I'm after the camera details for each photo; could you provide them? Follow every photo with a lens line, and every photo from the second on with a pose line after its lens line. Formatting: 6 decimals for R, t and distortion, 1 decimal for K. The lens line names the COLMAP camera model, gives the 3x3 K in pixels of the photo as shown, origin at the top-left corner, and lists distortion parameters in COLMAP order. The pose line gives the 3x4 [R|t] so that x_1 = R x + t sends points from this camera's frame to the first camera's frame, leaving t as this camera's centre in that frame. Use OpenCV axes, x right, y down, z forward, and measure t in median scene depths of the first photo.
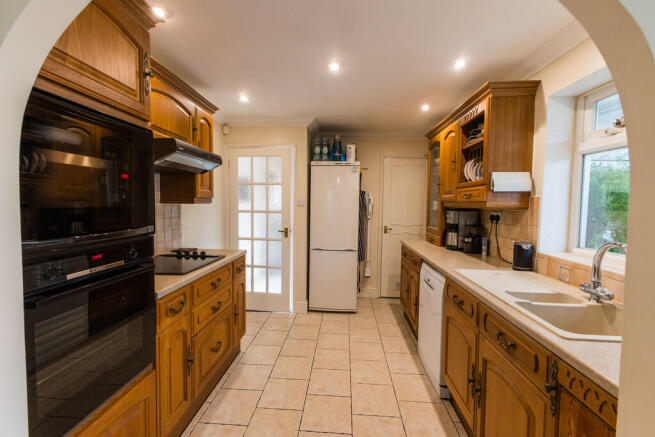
lens RADIAL K [[283.5, 0, 326.9], [0, 283.5, 215.9], [0, 0, 1]] dist [0.020739, -0.007465]
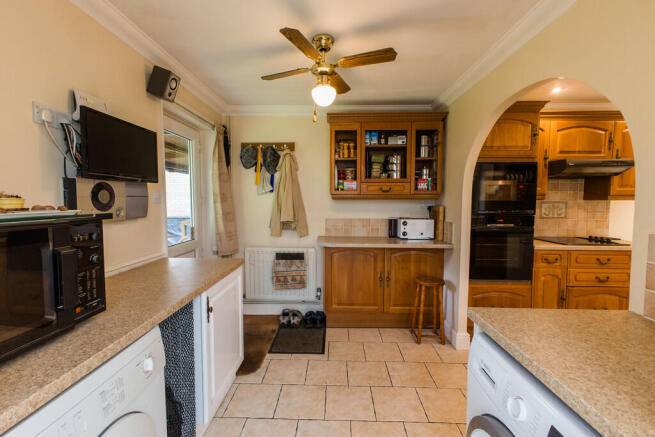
lens RADIAL K [[283.5, 0, 326.9], [0, 283.5, 215.9], [0, 0, 1]] dist [0.020739, -0.007465]
pose [[0.050270, 0.049007, -0.997533, 0.697053], [-0.049308, 0.997699, 0.046531, 0.026385], [0.997518, 0.046847, 0.052571, -0.281391]]
